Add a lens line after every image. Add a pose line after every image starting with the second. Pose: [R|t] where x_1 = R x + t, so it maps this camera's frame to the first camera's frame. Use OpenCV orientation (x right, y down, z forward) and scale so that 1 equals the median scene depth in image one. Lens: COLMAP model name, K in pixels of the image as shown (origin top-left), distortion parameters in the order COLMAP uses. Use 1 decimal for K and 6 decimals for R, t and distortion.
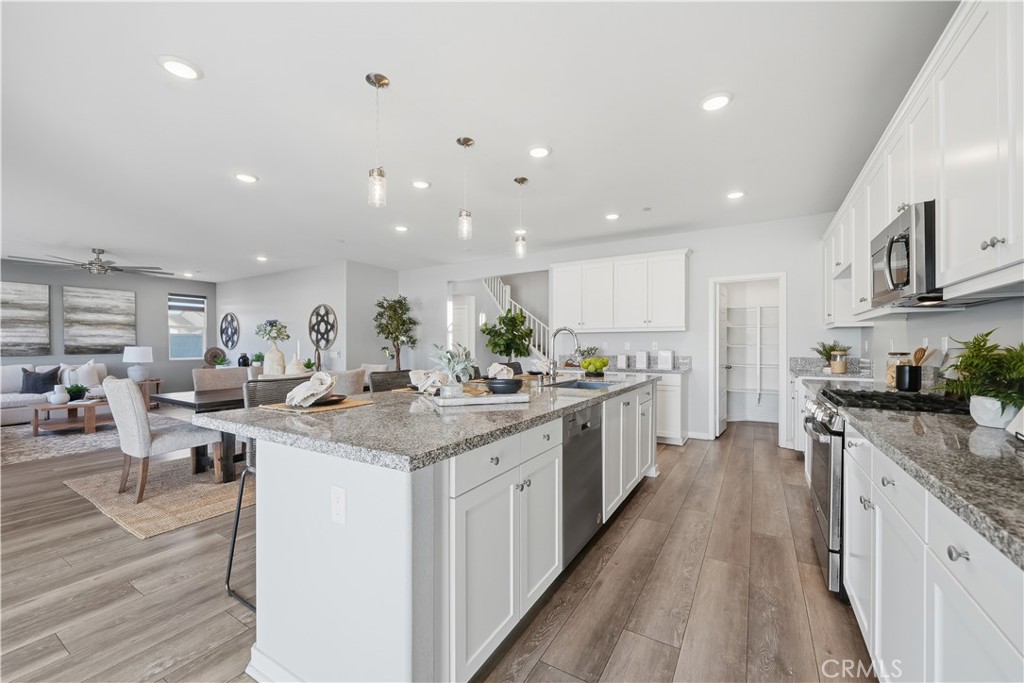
lens RADIAL K [[395.1, 0, 499.5], [0, 395.1, 346.5], [0, 0, 1]] dist [-0.000676, -0.000016]
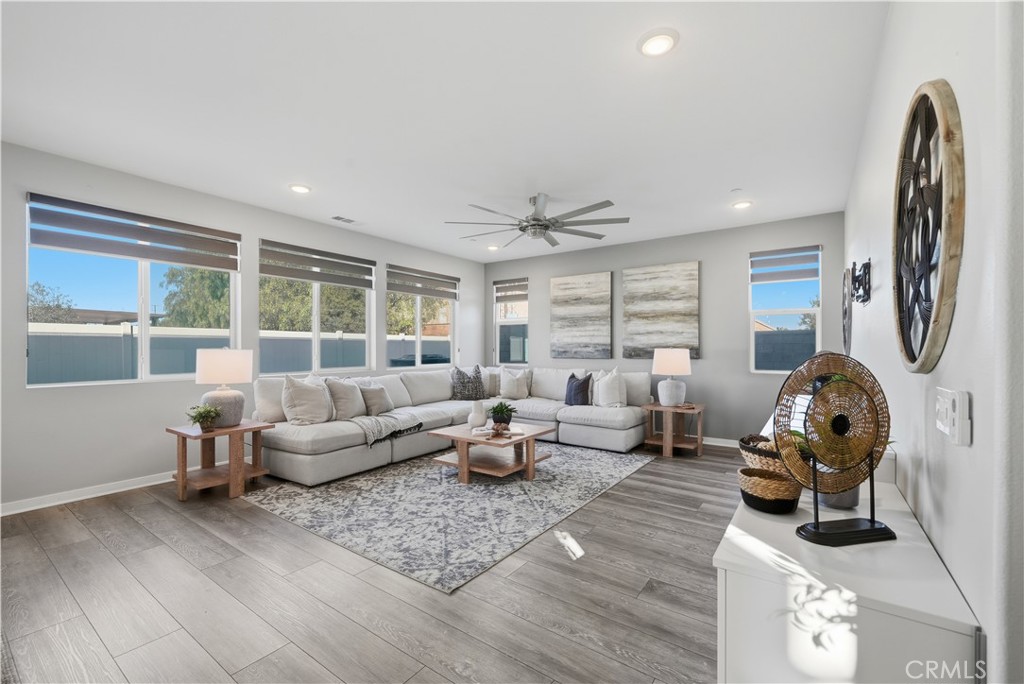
lens RADIAL K [[428.3, 0, 511.9], [0, 428.3, 346.3], [0, 0, 1]] dist [0.000466, -0.000102]
pose [[-0.063839, -0.001274, -0.997959, -0.256781], [-0.002116, 0.999997, -0.001141, -0.001822], [0.997958, 0.002039, -0.063842, 0.842179]]
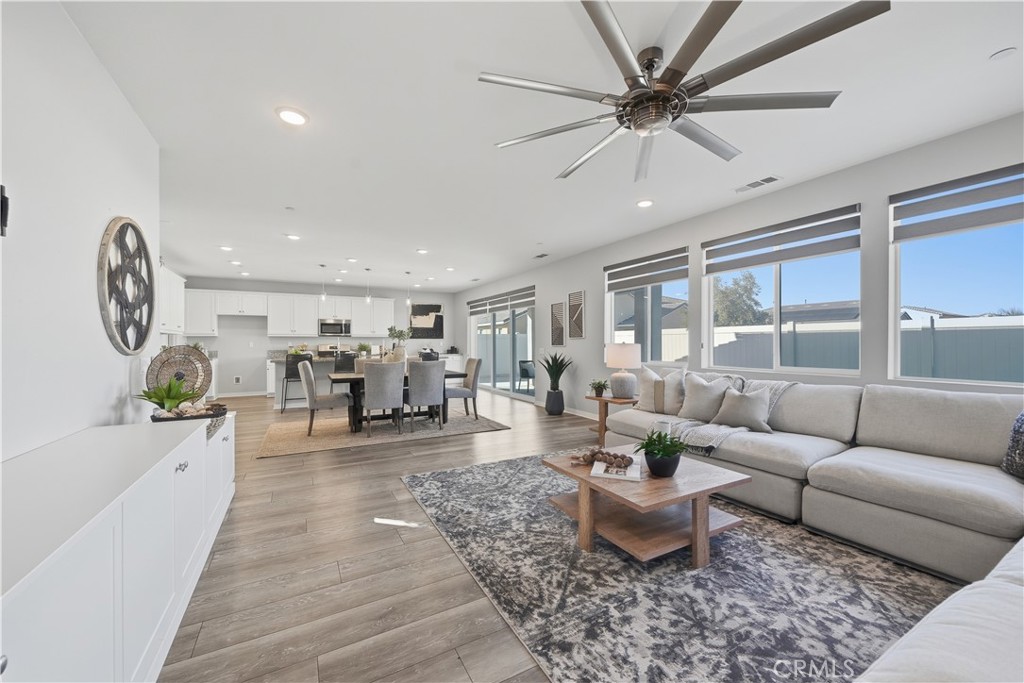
lens RADIAL K [[395.6, 0, 512.0], [0, 395.6, 341.5], [0, 0, 1]] dist [0.000417, -0.000034]
pose [[-0.867694, 0.008777, 0.497022, -0.904350], [0.006505, 0.999959, -0.006303, 0.001668], [-0.497057, -0.002236, -0.867715, 1.134833]]
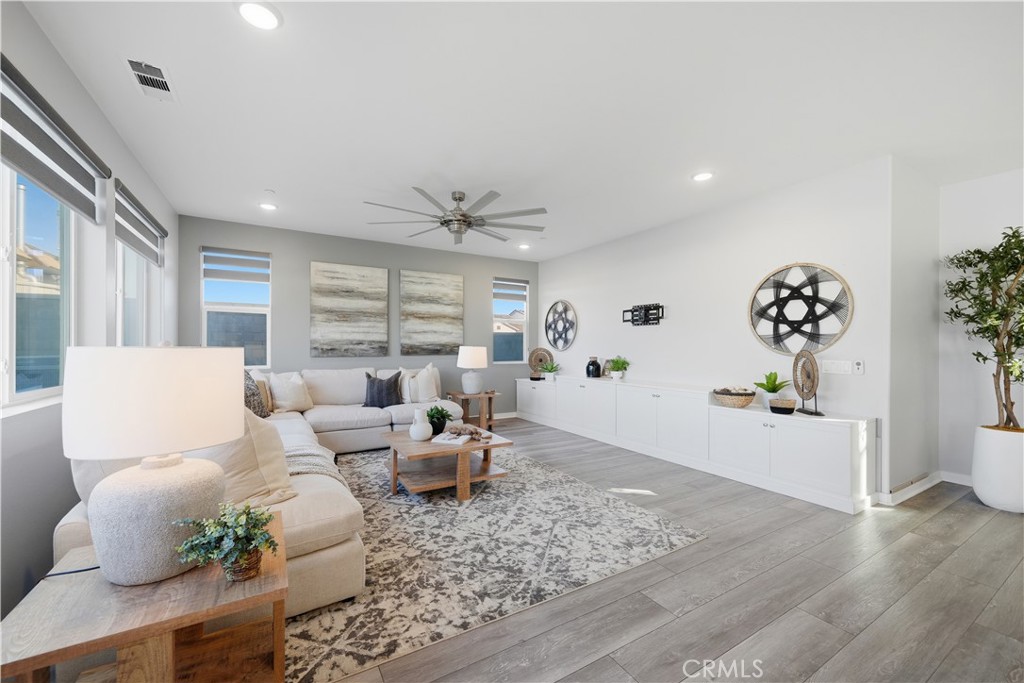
lens RADIAL K [[401.0, 0, 512.0], [0, 401.0, 341.5], [0, 0, 1]] dist [0.000796, -0.000091]
pose [[0.886711, 0.001888, -0.462320, -0.532688], [-0.008440, 0.999891, -0.012104, -0.000085], [0.462246, 0.014635, 0.886631, 0.389946]]
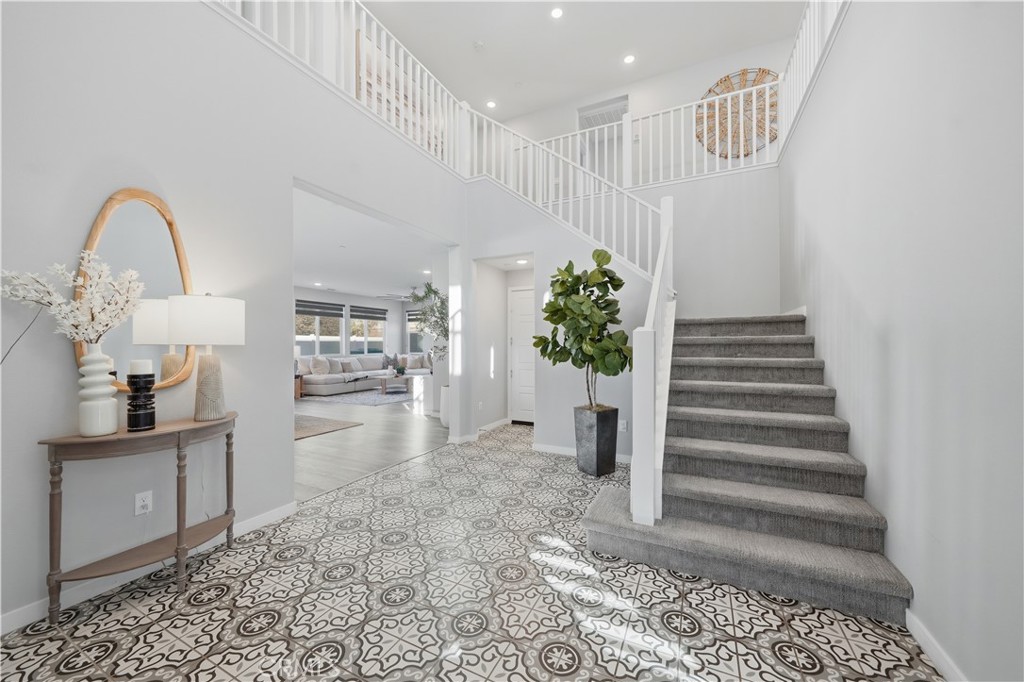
lens RADIAL K [[377.1, 0, 510.8], [0, 377.1, 345.8], [0, 0, 1]] dist [-0.001068, 0.000027]
pose [[0.087360, 0.003482, -0.996171, 0.511084], [-0.001054, 0.999994, 0.003403, -0.002202], [0.996176, 0.000753, 0.087364, 1.062935]]
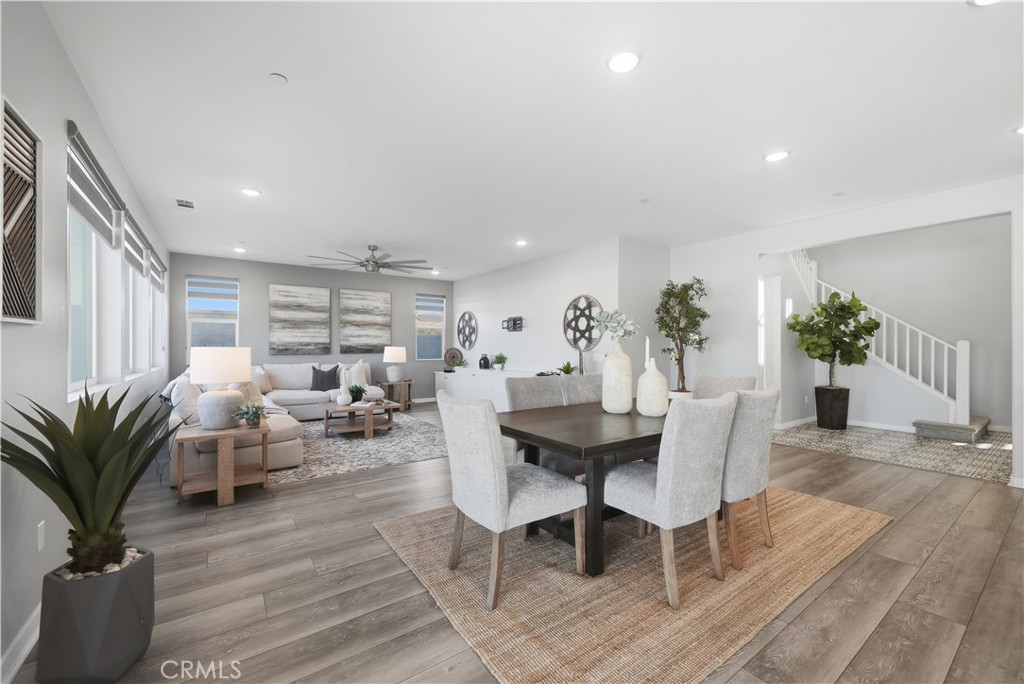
lens RADIAL K [[401.0, 0, 512.0], [0, 401.0, 342.0], [0, 0, 1]] dist [0.000796, -0.000091]
pose [[0.924787, -0.000971, -0.380485, -0.269209], [-0.004427, 0.999902, -0.013313, 0.001095], [0.380460, 0.013996, 0.924691, 0.182877]]
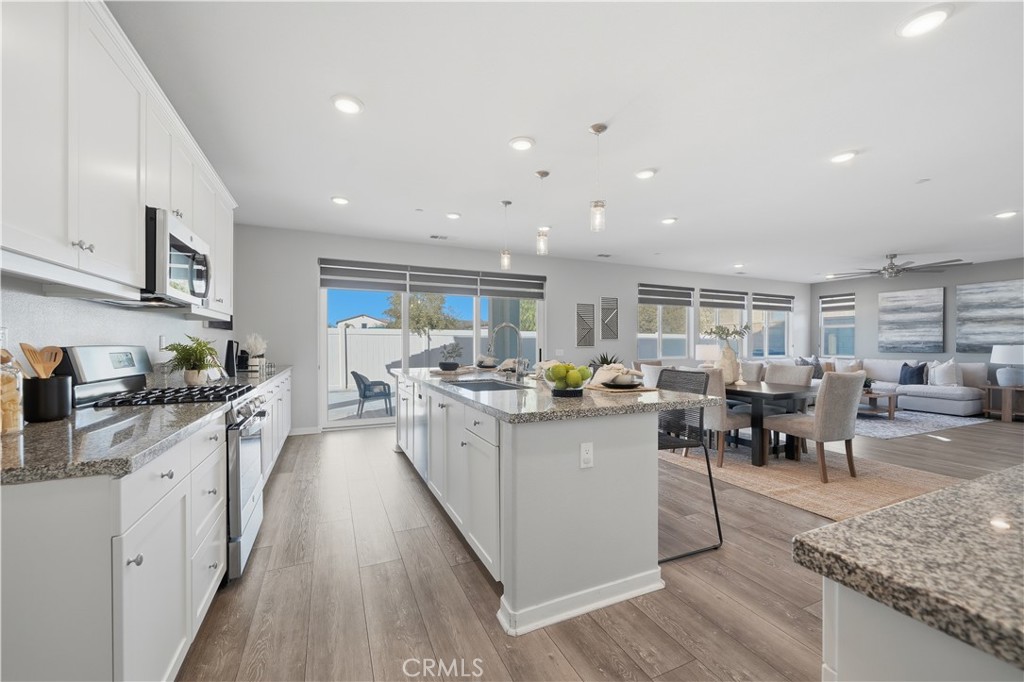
lens RADIAL K [[403.0, 0, 516.4], [0, 403.0, 346.6], [0, 0, 1]] dist [-0.000221, -0.000087]
pose [[-0.555532, 0.005194, -0.831479, 0.390792], [-0.001281, 0.999974, 0.007103, -0.001163], [0.831494, 0.005011, -0.555511, 0.638402]]
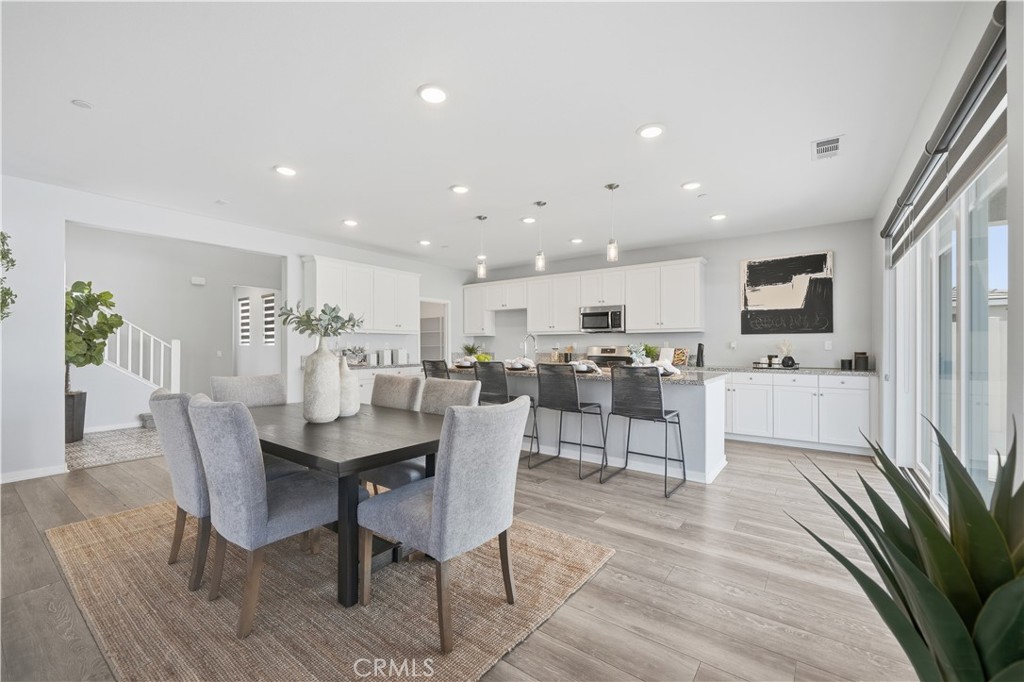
lens RADIAL K [[417.7, 0, 512.0], [0, 417.7, 341.0], [0, 0, 1]] dist [0.000746, -0.000229]
pose [[0.092094, 0.012676, 0.995670, -0.628991], [0.000338, 0.999919, -0.012761, 0.000722], [-0.995750, 0.001512, 0.092083, 0.377843]]
